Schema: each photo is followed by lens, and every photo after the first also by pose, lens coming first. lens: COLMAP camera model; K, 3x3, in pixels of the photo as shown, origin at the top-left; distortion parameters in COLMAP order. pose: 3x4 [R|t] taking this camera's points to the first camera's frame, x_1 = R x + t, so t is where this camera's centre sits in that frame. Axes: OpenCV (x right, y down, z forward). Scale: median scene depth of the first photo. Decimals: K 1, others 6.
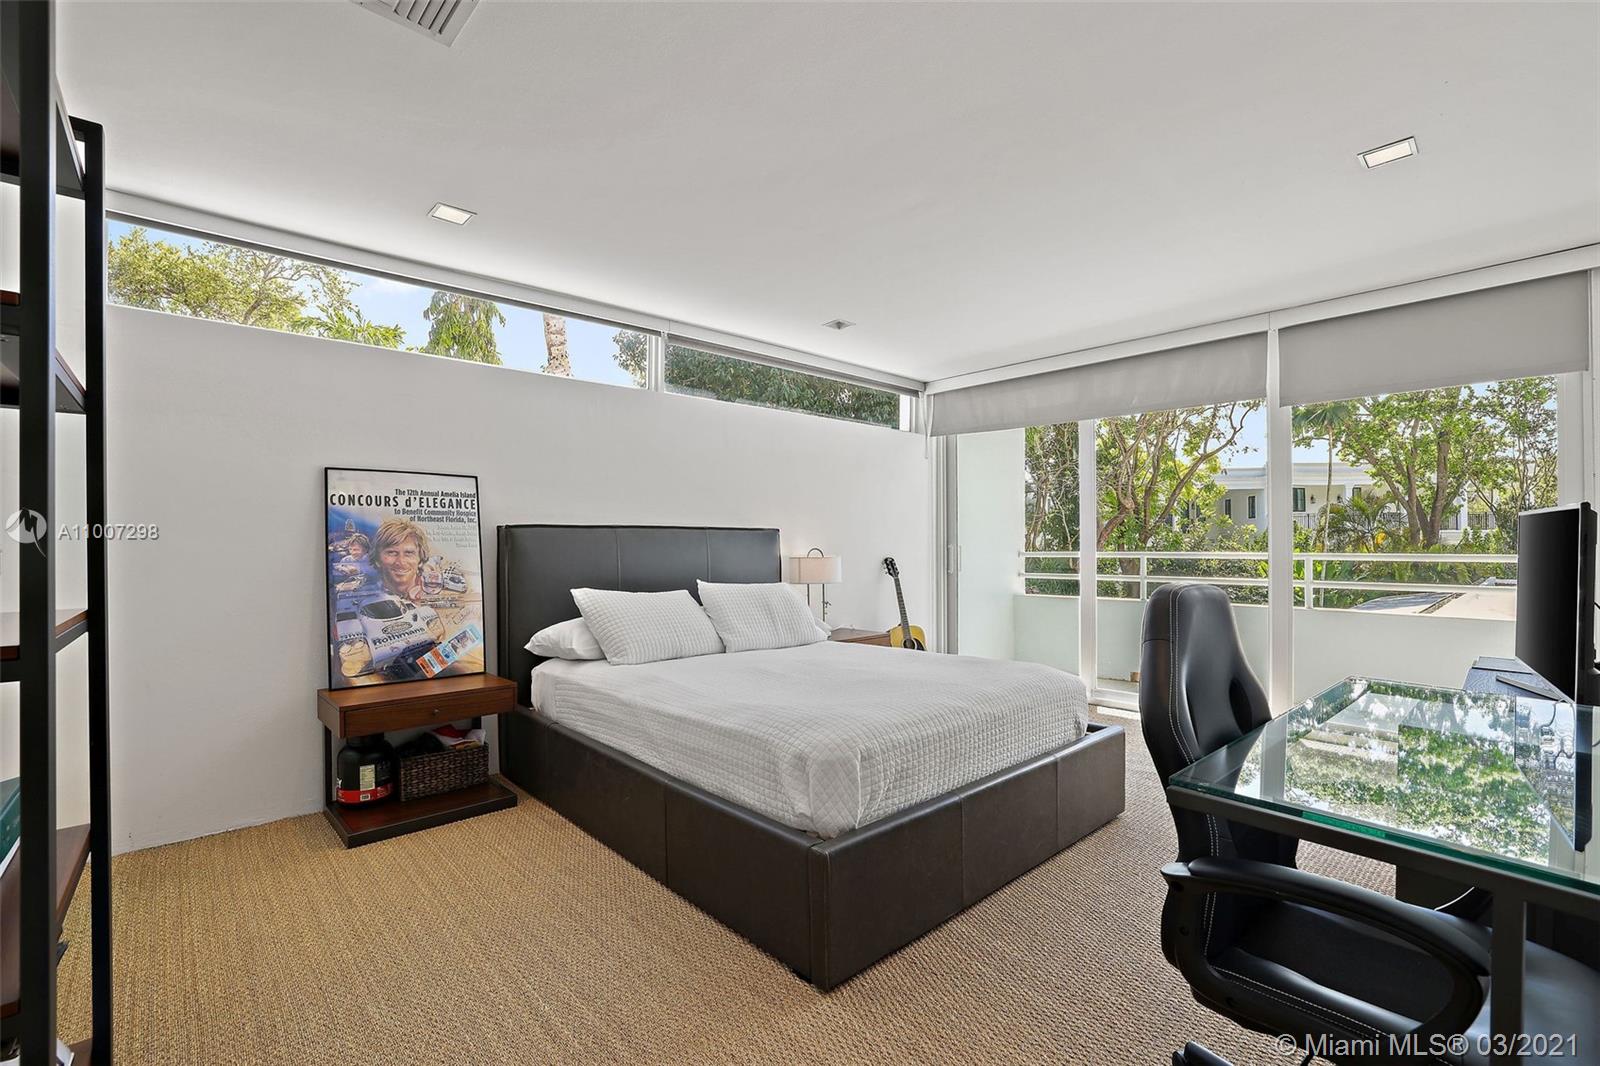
lens RADIAL K [[723.0, 0, 809.7], [0, 723.0, 513.7], [0, 0, 1]] dist [-0.013289, 0.000112]
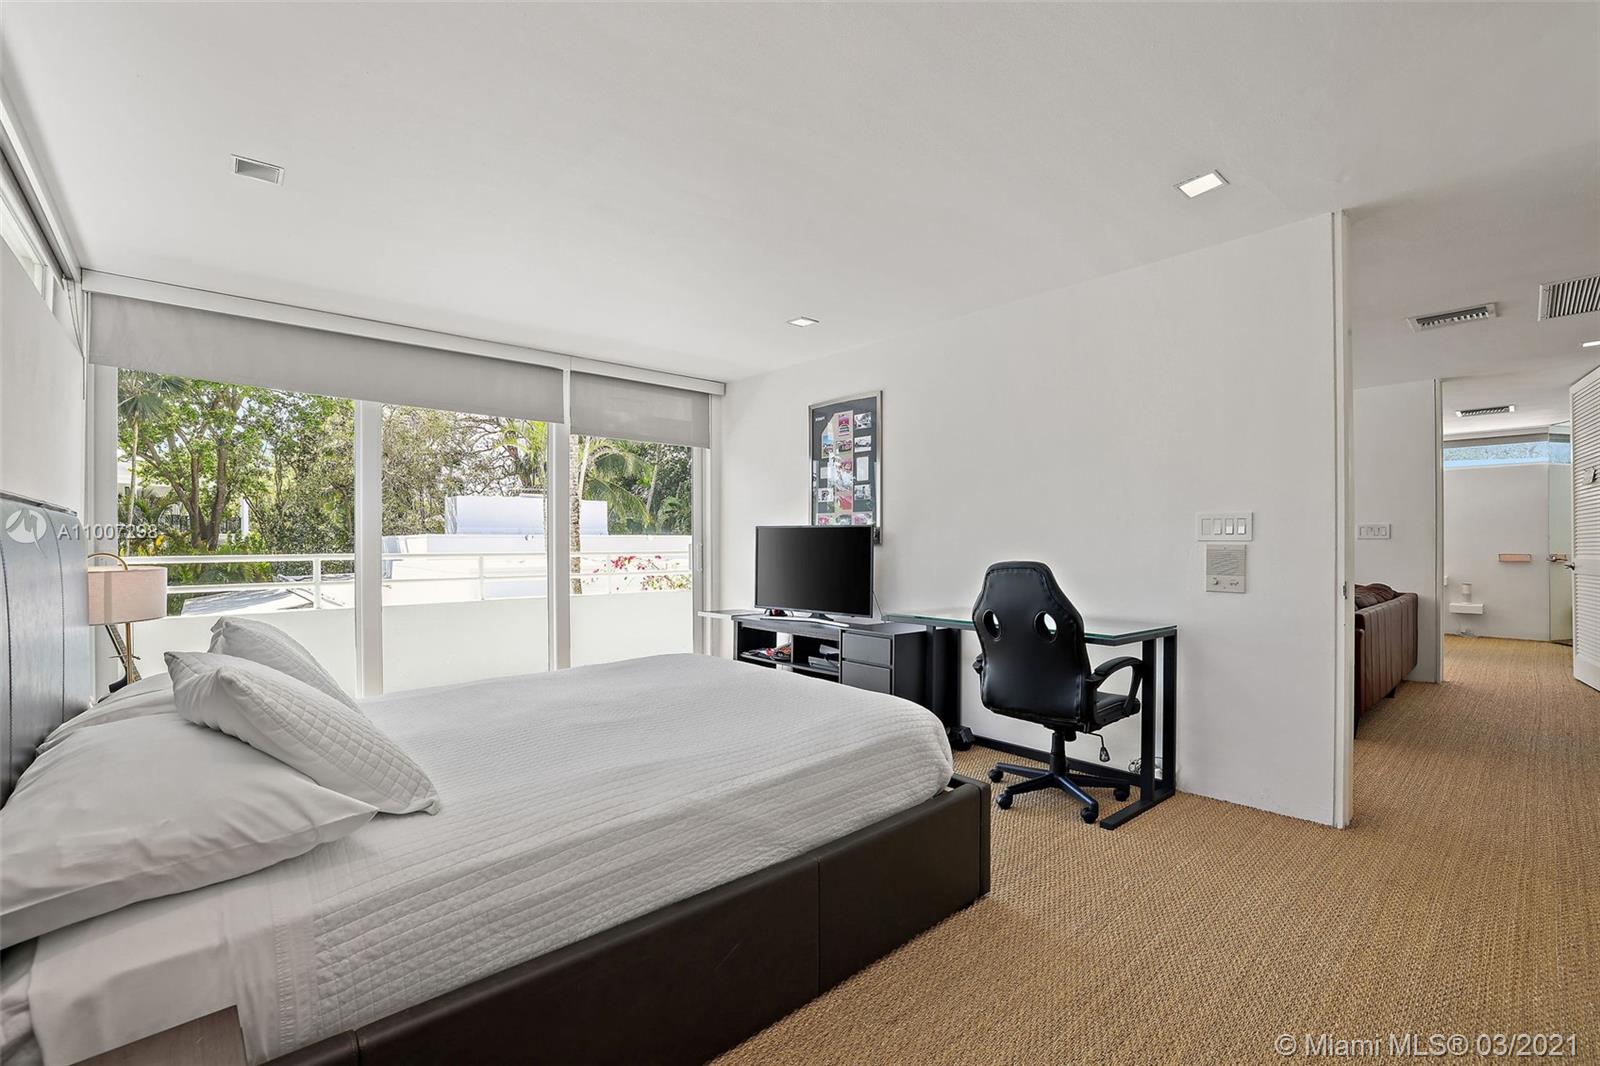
lens RADIAL K [[687.8, 0, 798.4], [0, 687.8, 524.0], [0, 0, 1]] dist [-0.002946, 0.000053]
pose [[0.020006, 0.022768, 0.999541, -1.088264], [-0.032244, 0.999235, -0.022116, 0.047065], [-0.999280, -0.031787, 0.020725, 1.196202]]
